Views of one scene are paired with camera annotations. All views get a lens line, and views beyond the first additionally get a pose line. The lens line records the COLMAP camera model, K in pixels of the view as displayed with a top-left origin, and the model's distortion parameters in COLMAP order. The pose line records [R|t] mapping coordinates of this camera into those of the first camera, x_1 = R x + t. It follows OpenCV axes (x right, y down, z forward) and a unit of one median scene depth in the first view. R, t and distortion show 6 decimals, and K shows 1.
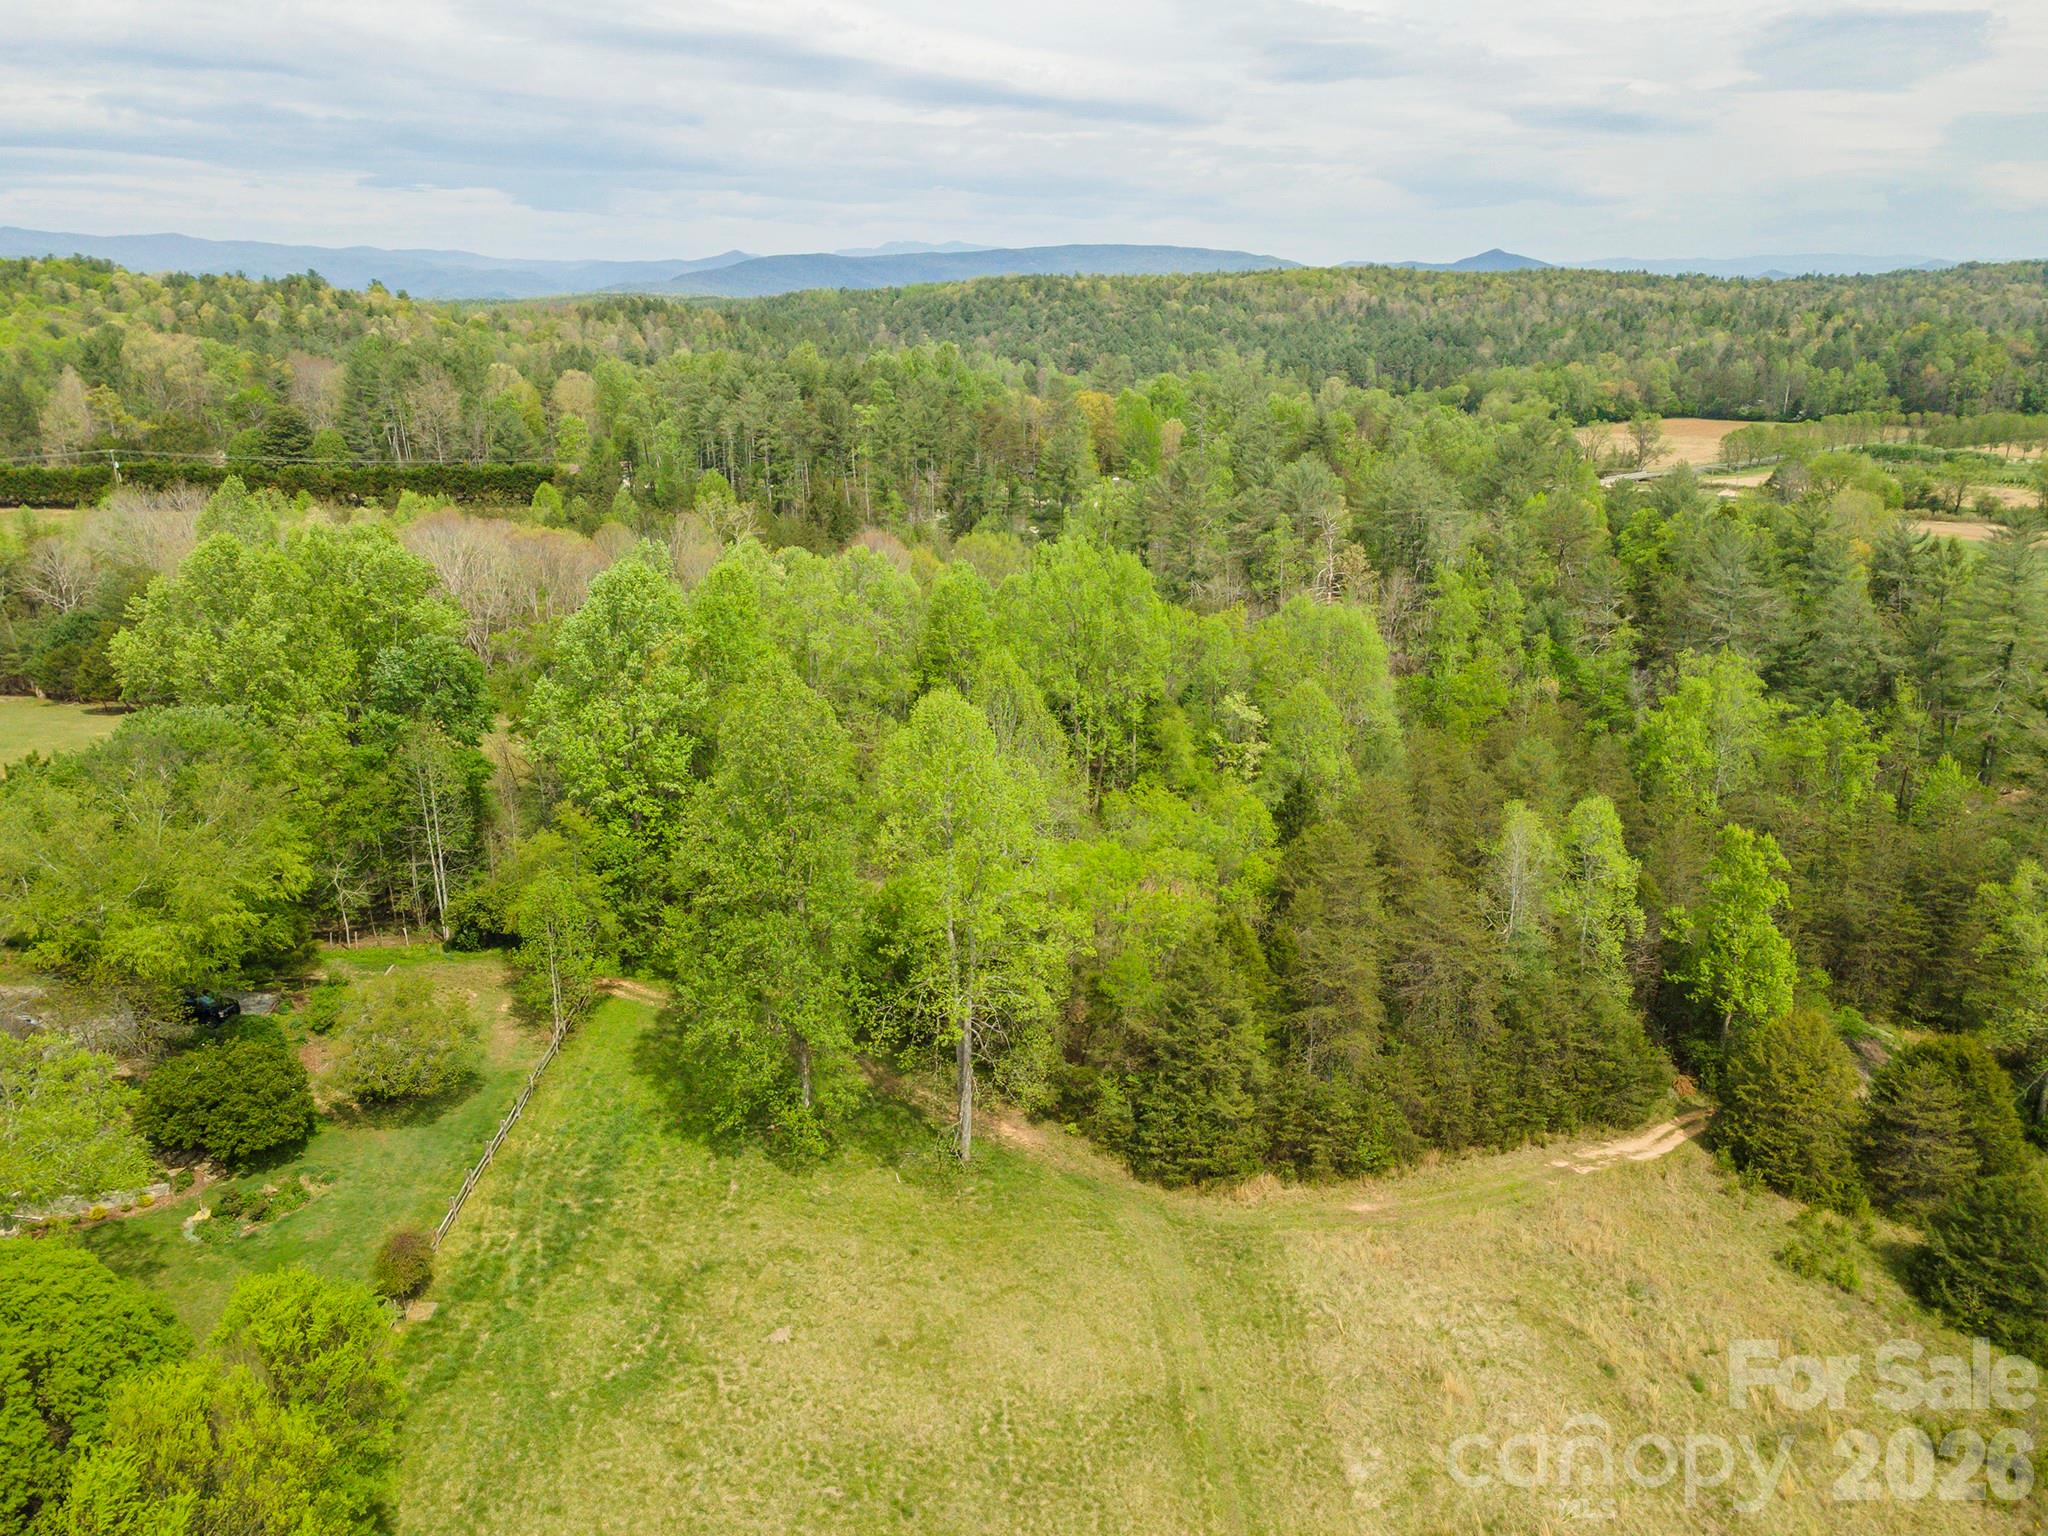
lens RADIAL K [[1476.4, 0, 1011.5], [0, 1476.4, 758.0], [0, 0, 1]] dist [0.039578, 0.023158]
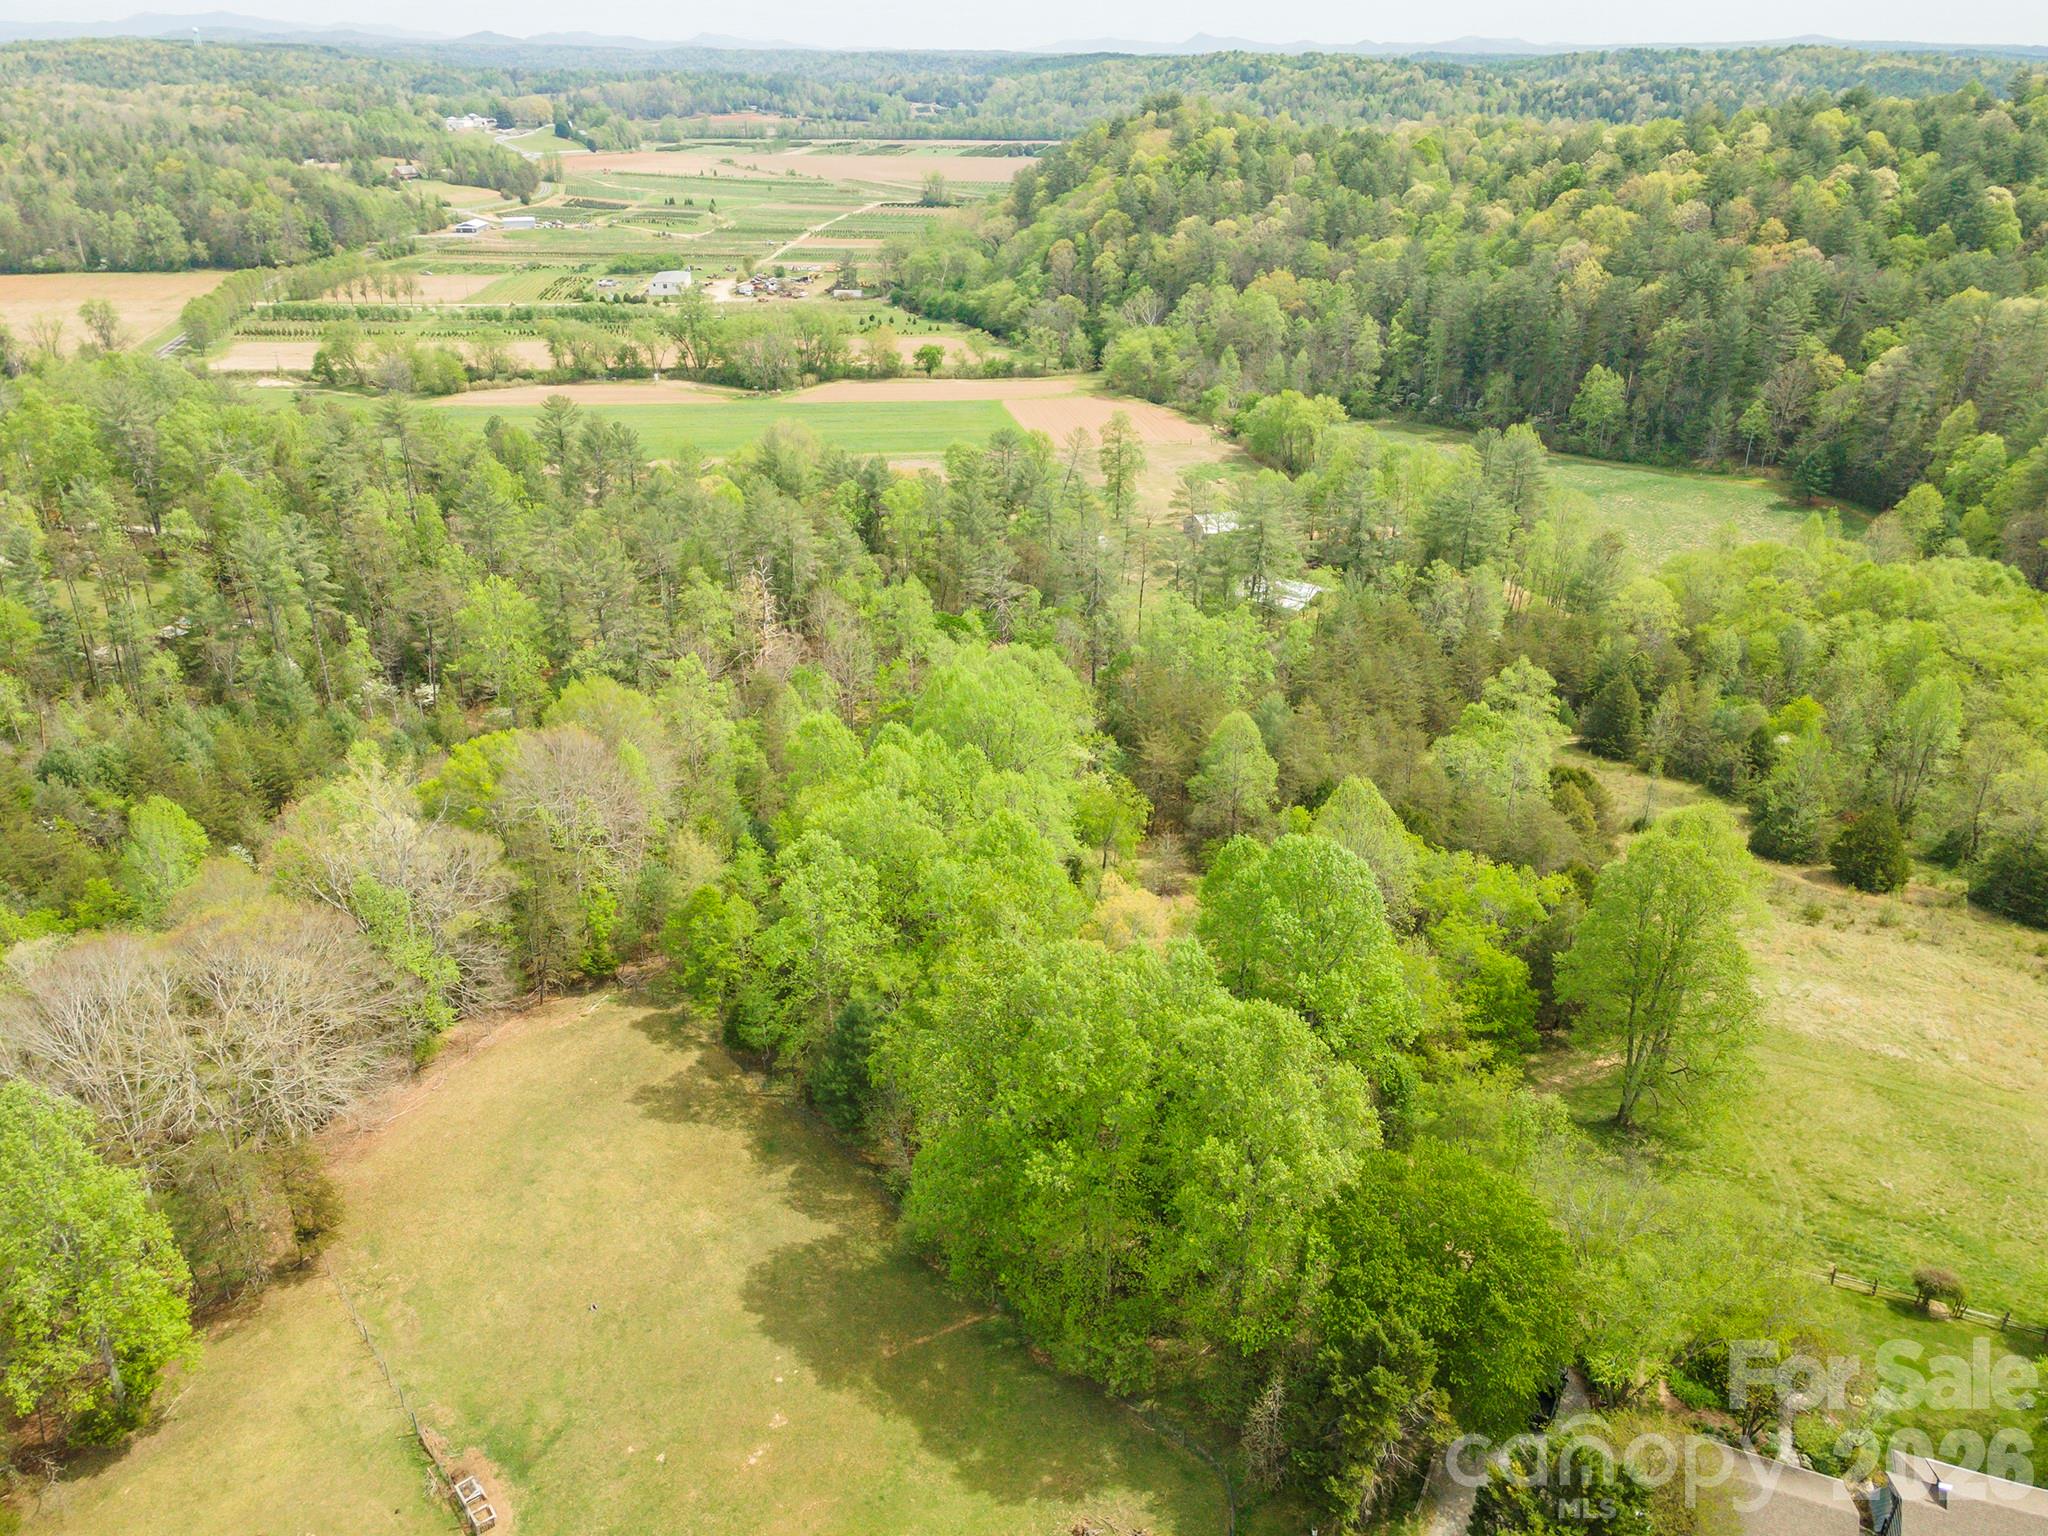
lens RADIAL K [[1476.4, 0, 1002.6], [0, 1476.4, 762.7], [0, 0, 1]] dist [0.039578, 0.023158]
pose [[0.396023, -0.382021, 0.835000, -1.054513], [0.261772, 0.918583, 0.296108, -0.484437], [-0.880137, 0.101315, 0.463783, 0.621227]]
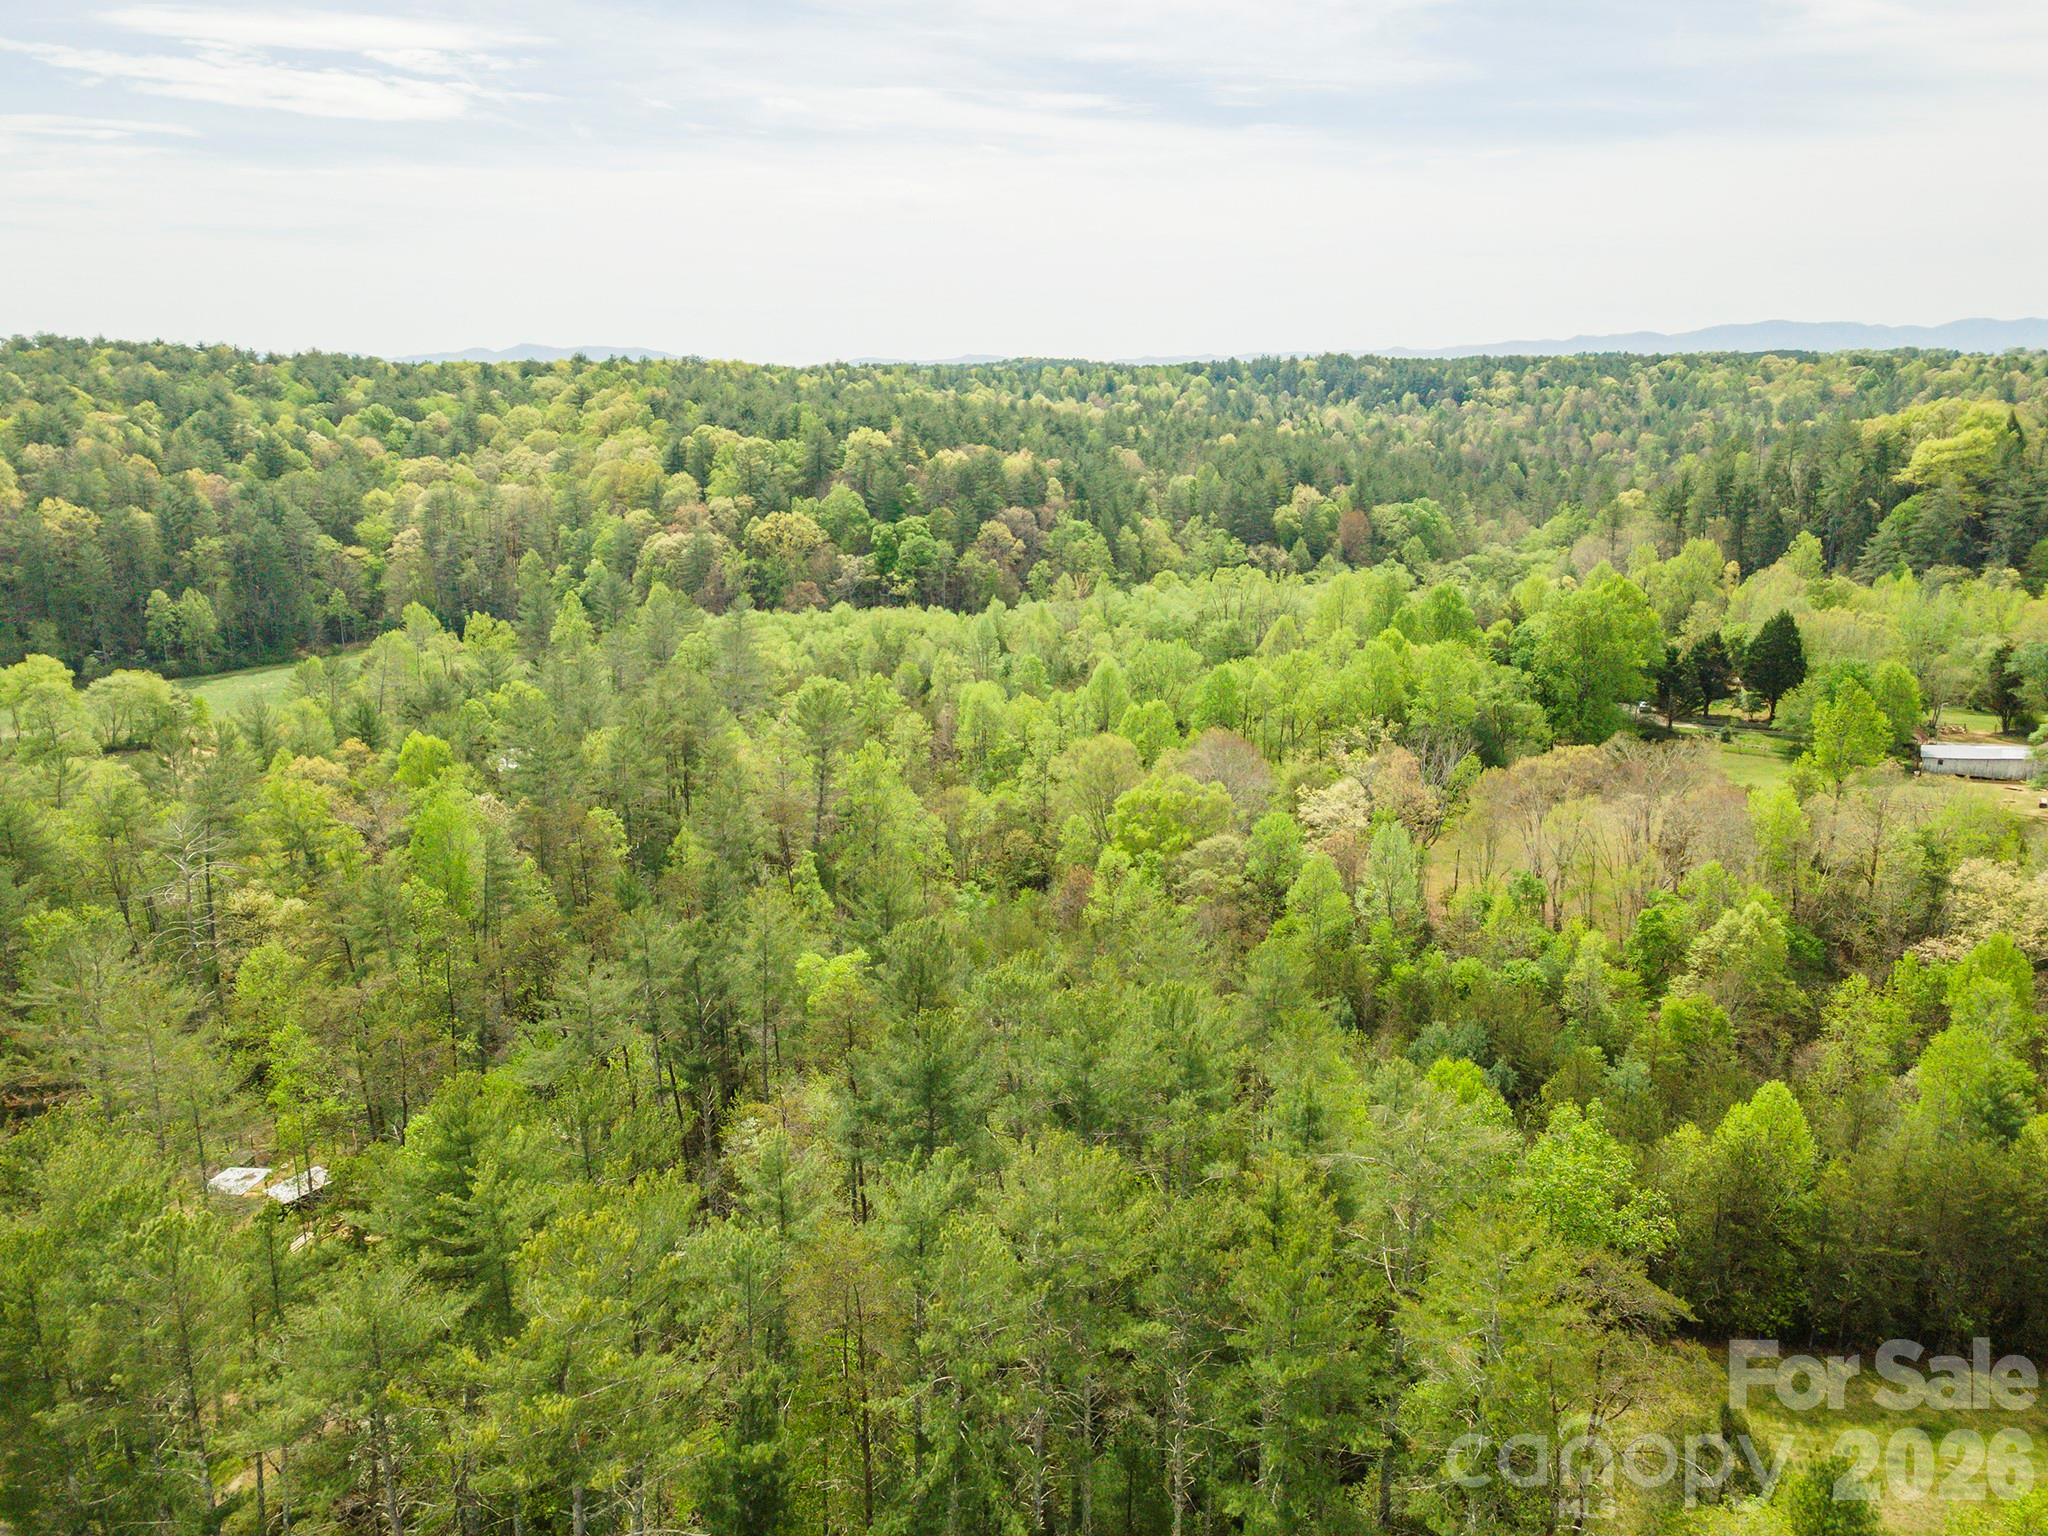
lens RADIAL K [[1476.4, 0, 1013.9], [0, 1476.4, 778.9], [0, 0, 1]] dist [0.039578, 0.023158]
pose [[-0.891377, -0.105304, 0.440860, -0.639307], [0.145202, 0.855039, 0.497819, -1.008930], [-0.429375, 0.507759, -0.746872, 2.842770]]
